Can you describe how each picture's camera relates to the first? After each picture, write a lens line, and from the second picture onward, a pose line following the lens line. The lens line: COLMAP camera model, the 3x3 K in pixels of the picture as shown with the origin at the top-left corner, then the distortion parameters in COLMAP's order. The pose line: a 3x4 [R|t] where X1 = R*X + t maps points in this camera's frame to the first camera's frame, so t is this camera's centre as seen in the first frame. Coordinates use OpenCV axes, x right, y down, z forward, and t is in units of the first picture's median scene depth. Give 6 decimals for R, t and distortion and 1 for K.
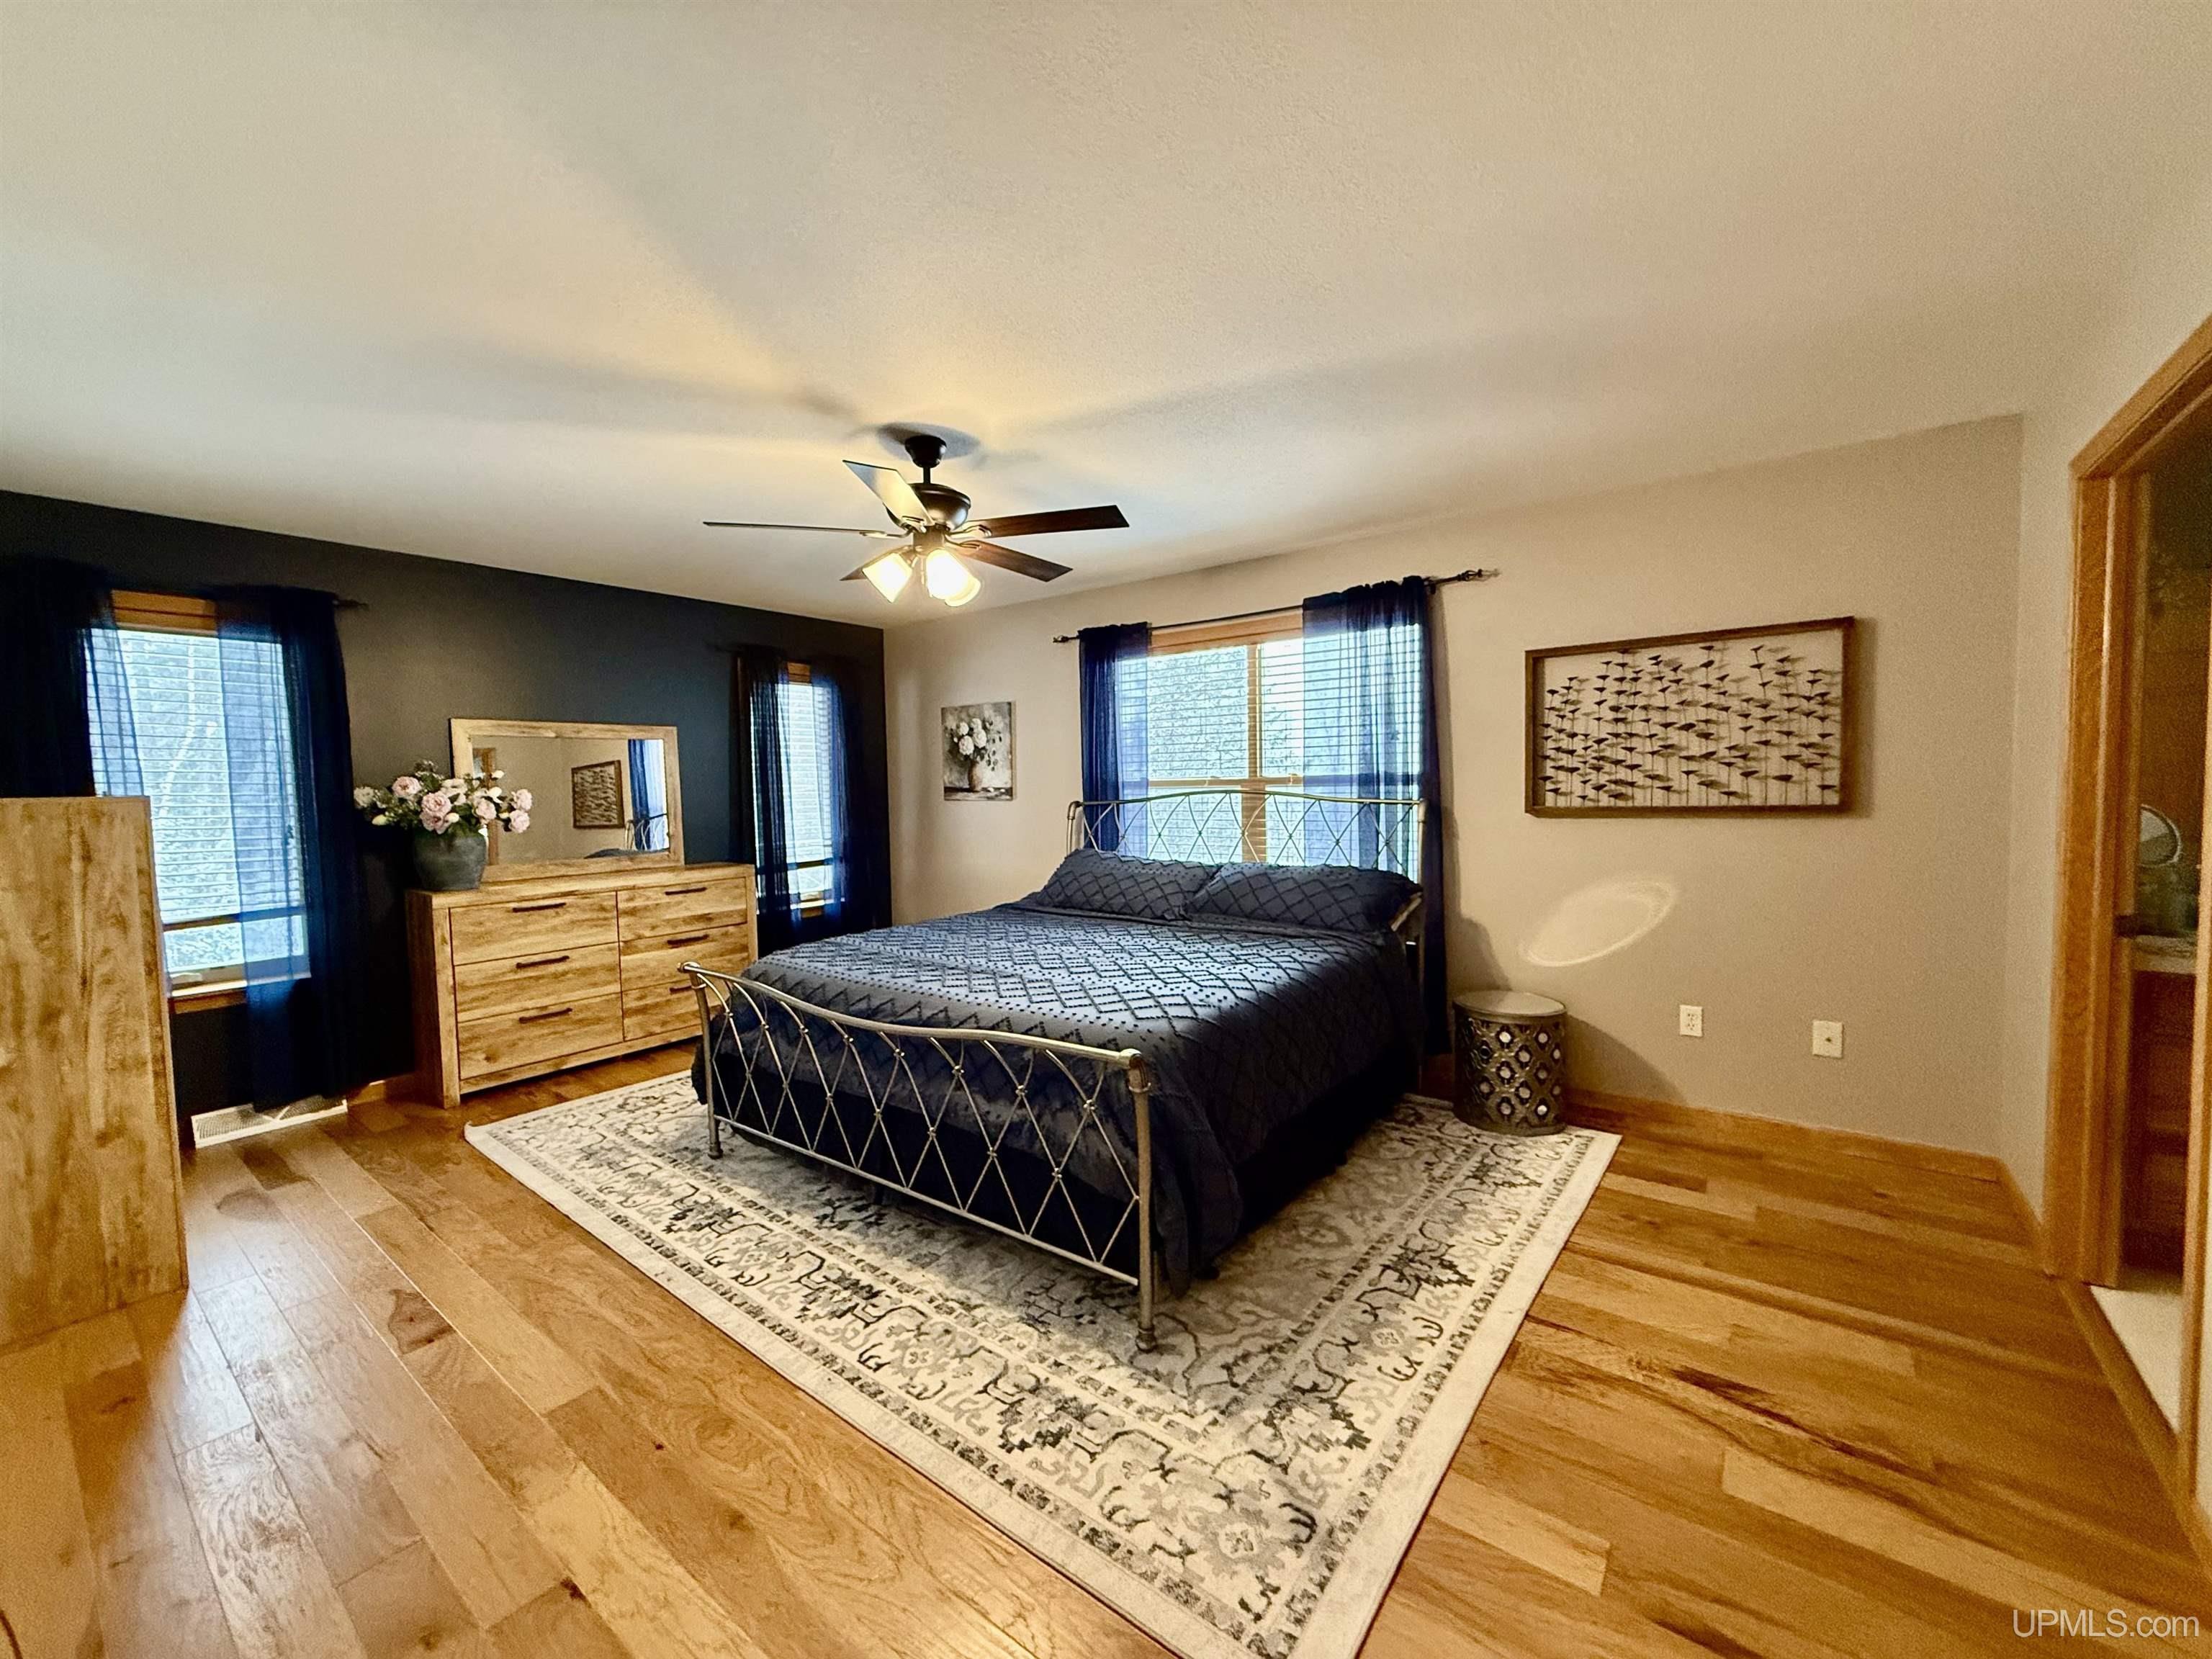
lens RADIAL K [[882.1, 0, 1113.8], [0, 882.1, 828.4], [0, 0, 1]] dist [0.003925, -0.000468]
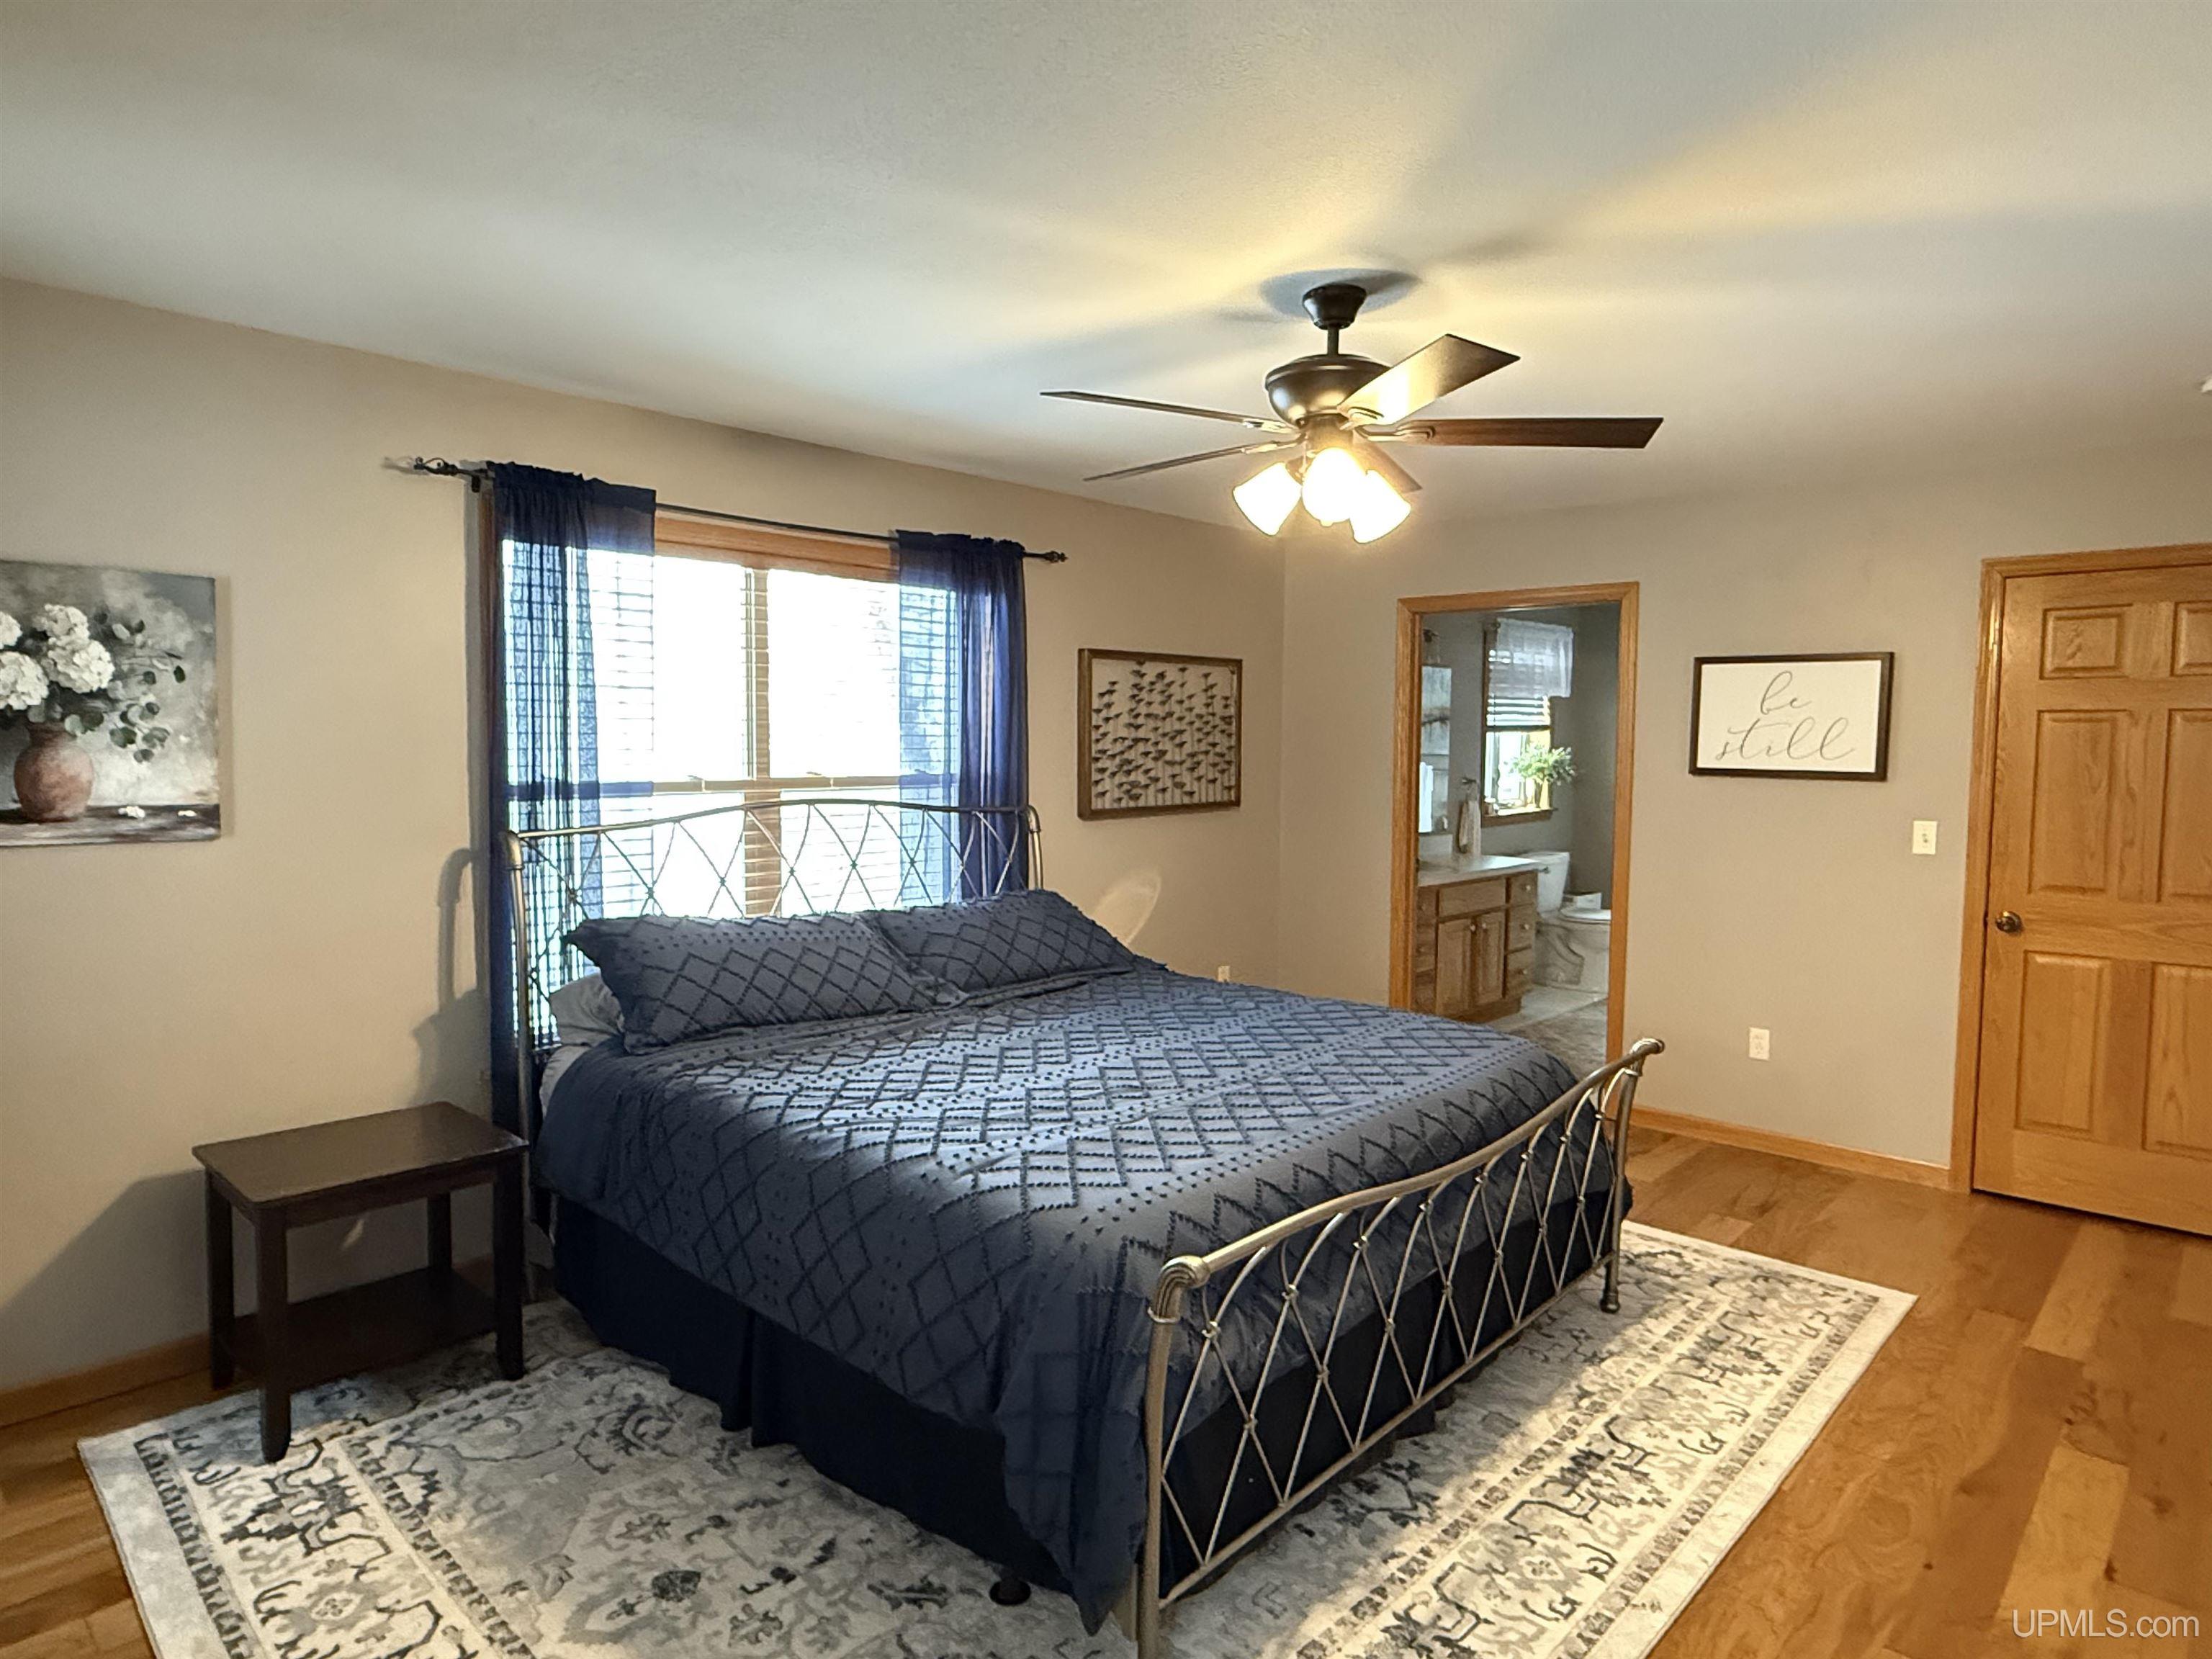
lens RADIAL K [[1286.3, 0, 1111.4], [0, 1286.3, 828.6], [0, 0, 1]] dist [0.003129, 0.000997]
pose [[0.093704, -0.049107, 0.994388, -1.025949], [0.042416, 0.998073, 0.045292, -0.073802], [-0.994696, 0.037934, 0.095607, 0.927181]]
